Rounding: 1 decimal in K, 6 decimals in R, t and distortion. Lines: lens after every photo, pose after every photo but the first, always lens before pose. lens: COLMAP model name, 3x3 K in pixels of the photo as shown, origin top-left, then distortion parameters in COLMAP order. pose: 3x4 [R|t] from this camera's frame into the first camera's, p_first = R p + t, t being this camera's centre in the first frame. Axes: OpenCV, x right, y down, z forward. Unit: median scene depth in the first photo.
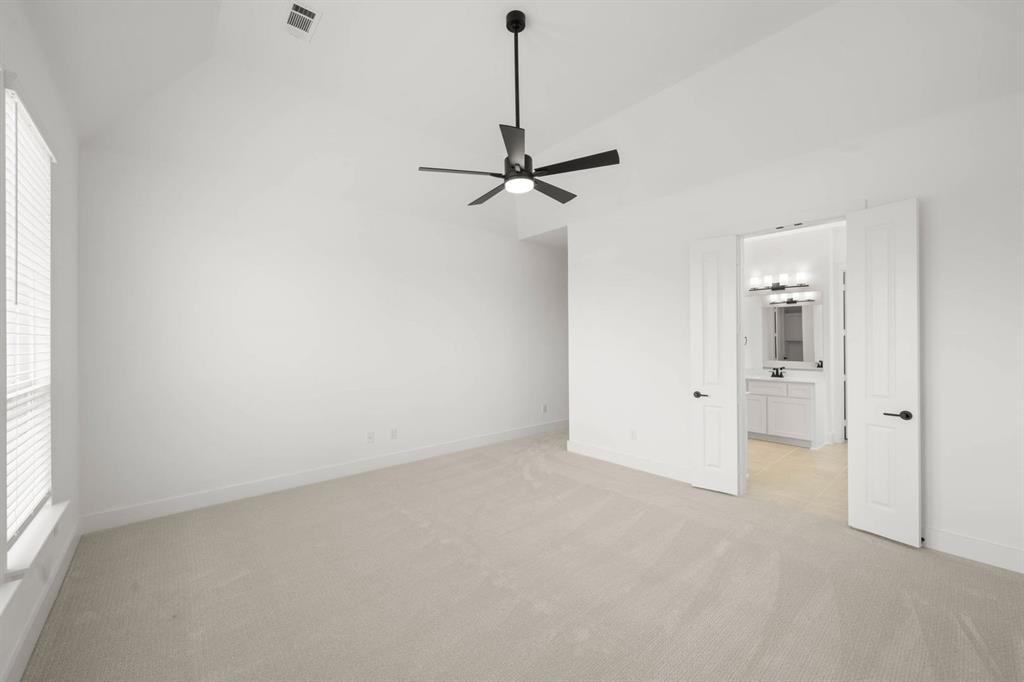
lens RADIAL K [[402.5, 0, 469.6], [0, 402.5, 344.8], [0, 0, 1]] dist [-0.000209, 0.000517]
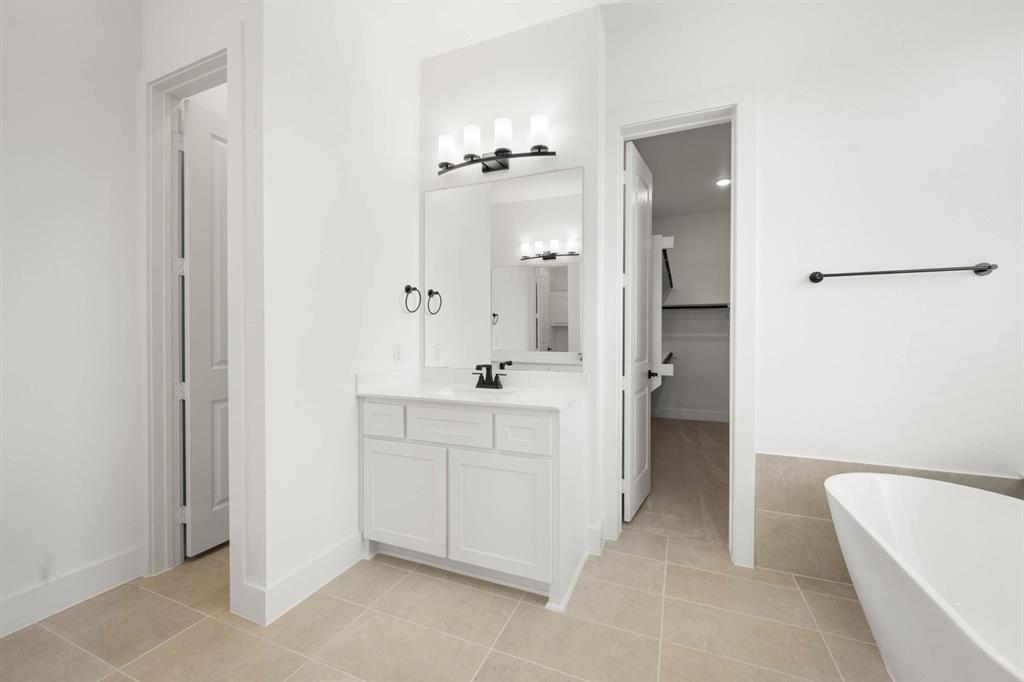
lens RADIAL K [[402.5, 0, 512.3], [0, 402.5, 343.2], [0, 0, 1]] dist [-0.000209, 0.000517]
pose [[0.871513, 0.011860, 0.490230, 0.511787], [-0.011635, 0.999926, -0.003507, 0.033996], [-0.490235, -0.002647, 0.871586, 0.565875]]
